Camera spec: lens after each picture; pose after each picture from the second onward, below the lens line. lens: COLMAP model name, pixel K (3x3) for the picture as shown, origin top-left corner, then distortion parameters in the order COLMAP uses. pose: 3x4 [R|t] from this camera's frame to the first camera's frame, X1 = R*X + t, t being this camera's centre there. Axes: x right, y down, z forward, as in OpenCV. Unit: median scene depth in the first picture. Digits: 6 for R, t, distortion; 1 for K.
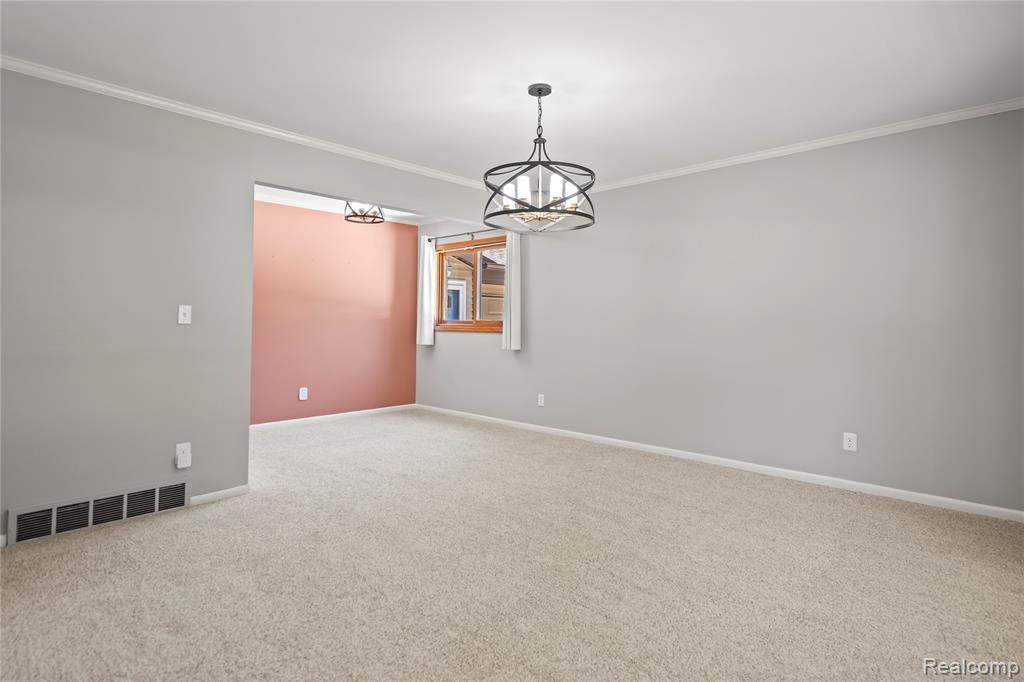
lens RADIAL K [[542.5, 0, 510.1], [0, 542.5, 300.0], [0, 0, 1]] dist [-0.001931, -0.000019]
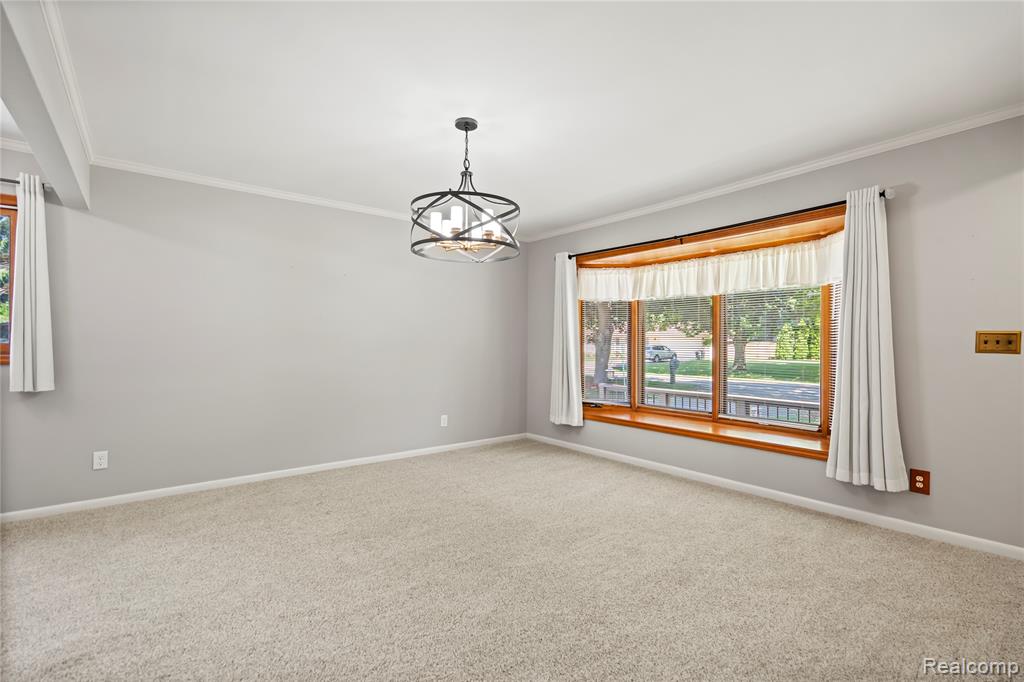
lens RADIAL K [[465.7, 0, 512.0], [0, 465.7, 341.0], [0, 0, 1]] dist [-0.001501, 0.000565]
pose [[0.124727, 0.001165, 0.992190, -0.802587], [-0.042017, 0.999108, 0.004109, 0.023015], [-0.991301, -0.042202, 0.124665, 0.764698]]
